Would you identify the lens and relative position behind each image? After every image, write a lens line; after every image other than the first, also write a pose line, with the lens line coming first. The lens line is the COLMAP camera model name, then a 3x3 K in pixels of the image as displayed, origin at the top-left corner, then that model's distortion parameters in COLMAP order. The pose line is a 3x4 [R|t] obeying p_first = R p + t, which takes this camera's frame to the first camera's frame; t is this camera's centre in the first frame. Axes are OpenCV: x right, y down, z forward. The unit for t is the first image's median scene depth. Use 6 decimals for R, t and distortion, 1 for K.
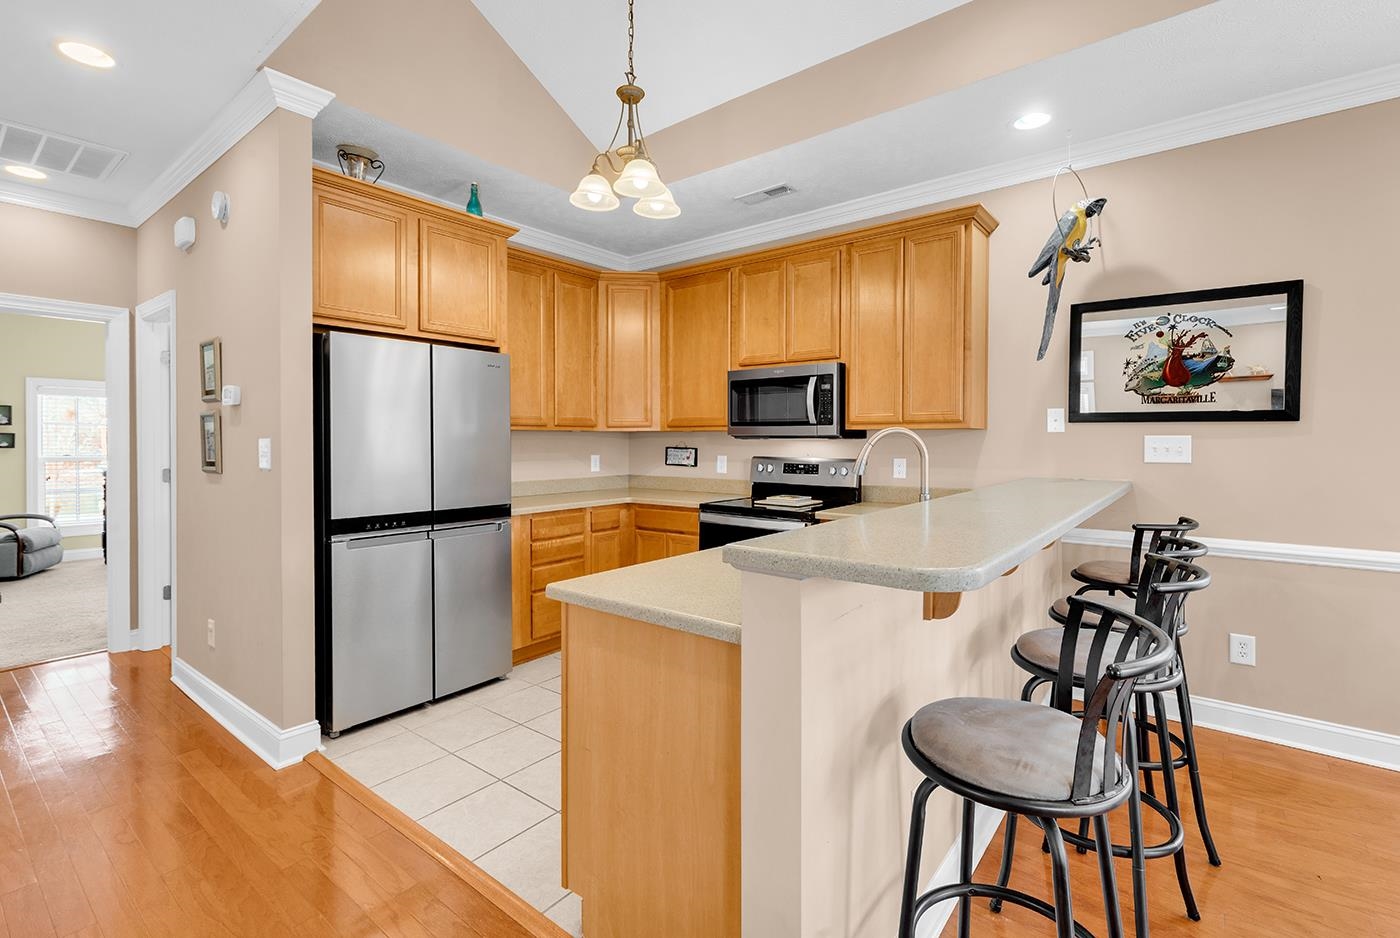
lens RADIAL K [[634.2, 0, 718.2], [0, 634.2, 445.4], [0, 0, 1]] dist [0.003640, -0.001560]
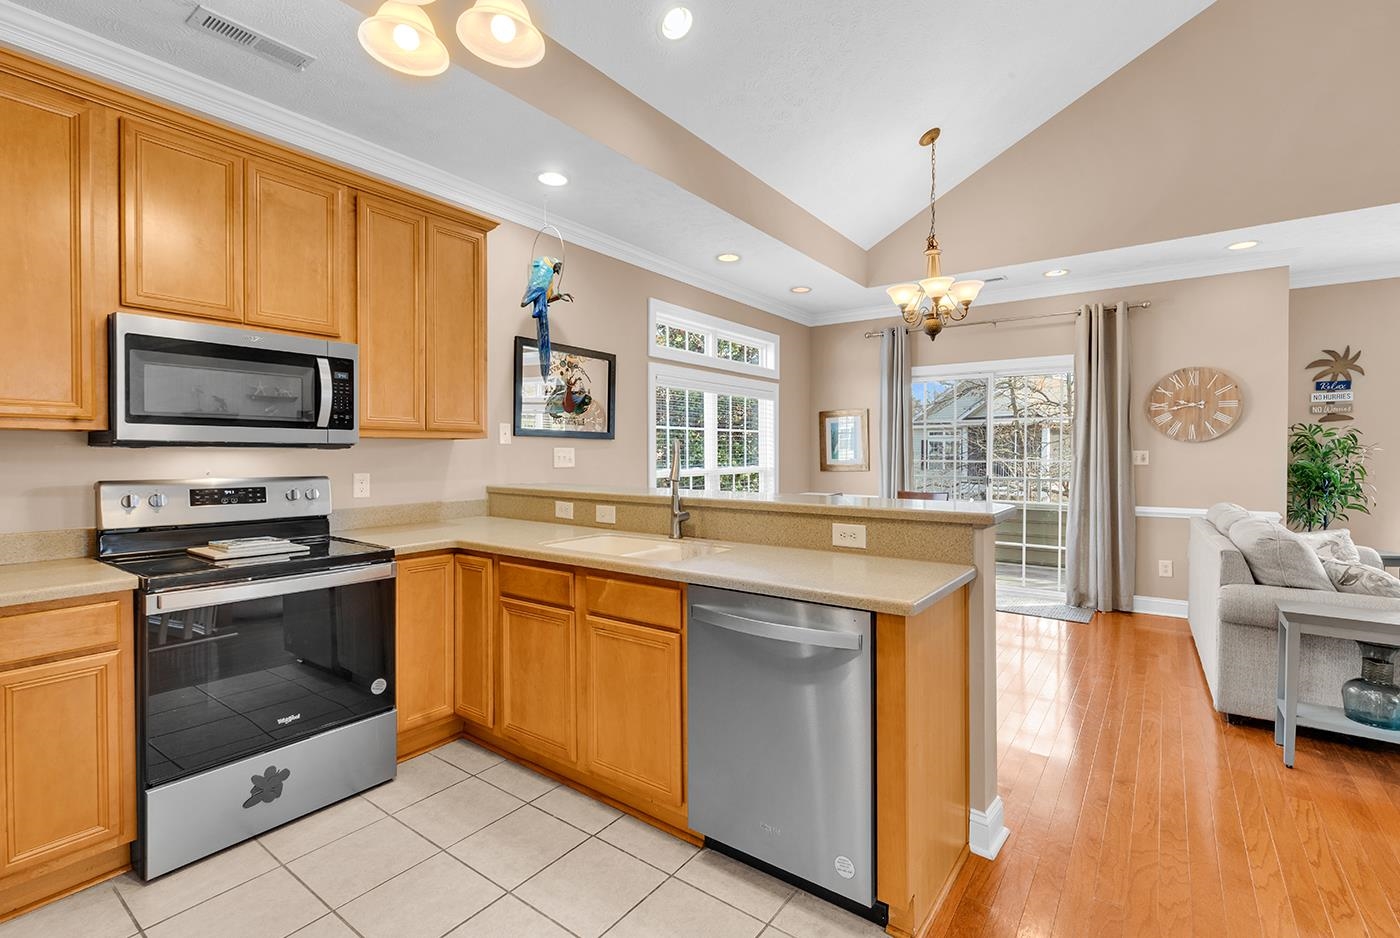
lens RADIAL K [[634.2, 0, 711.6], [0, 634.2, 452.4], [0, 0, 1]] dist [0.003640, -0.001560]
pose [[-0.035100, -0.000983, 0.999383, -0.551952], [0.005412, 0.999985, 0.001174, -0.004366], [-0.999369, 0.005450, -0.035094, 0.596403]]
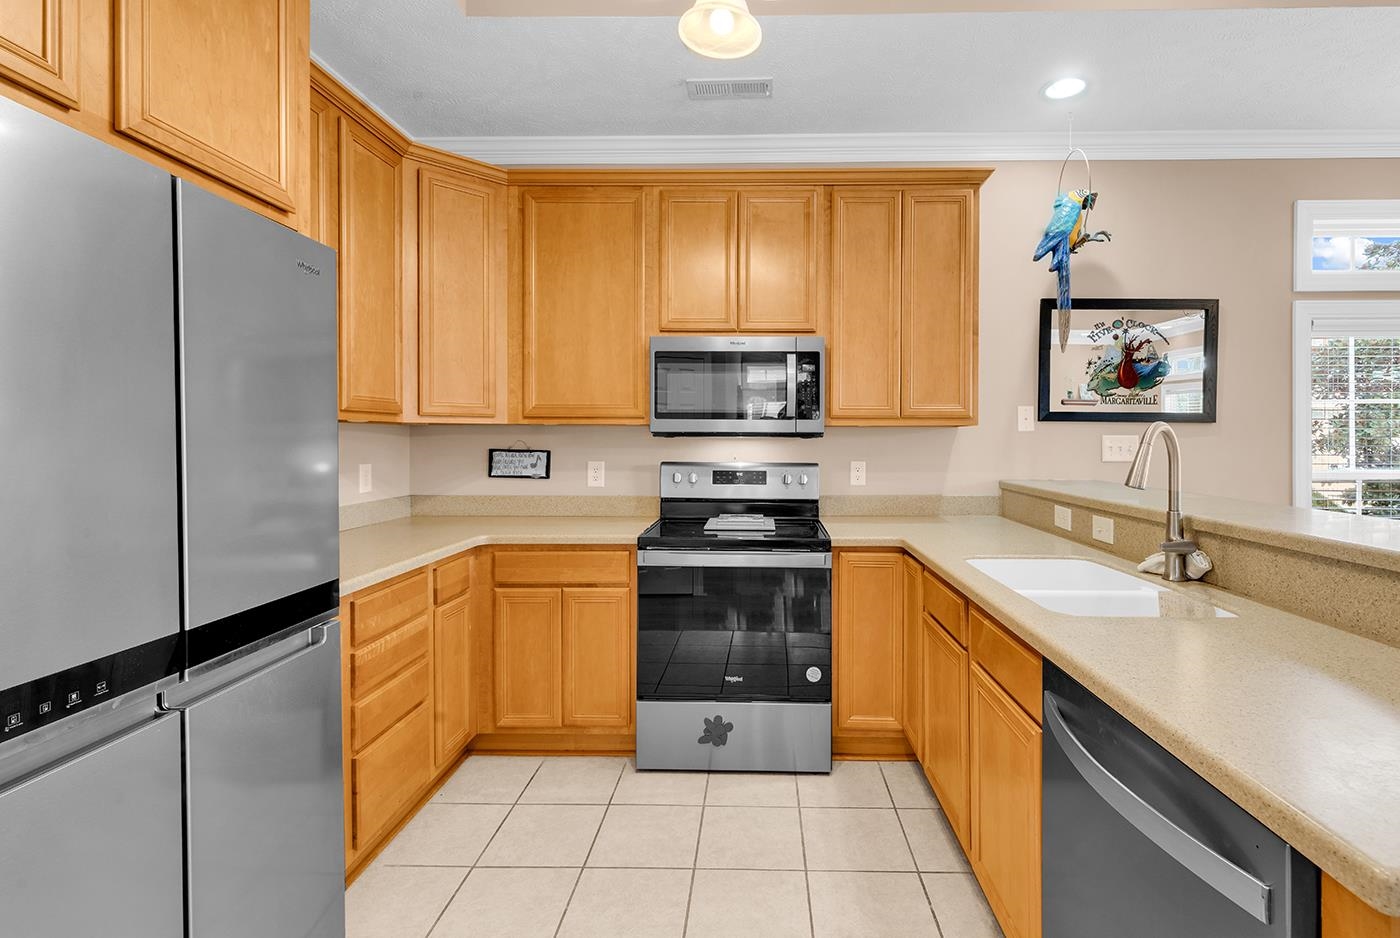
lens RADIAL K [[634.2, 0, 722.2], [0, 634.2, 441.9], [0, 0, 1]] dist [0.003640, -0.001560]
pose [[0.807252, -0.000756, 0.590207, -0.352501], [0.003419, 0.999988, -0.003395, -0.002531], [-0.590197, 0.004759, 0.807245, 0.446405]]
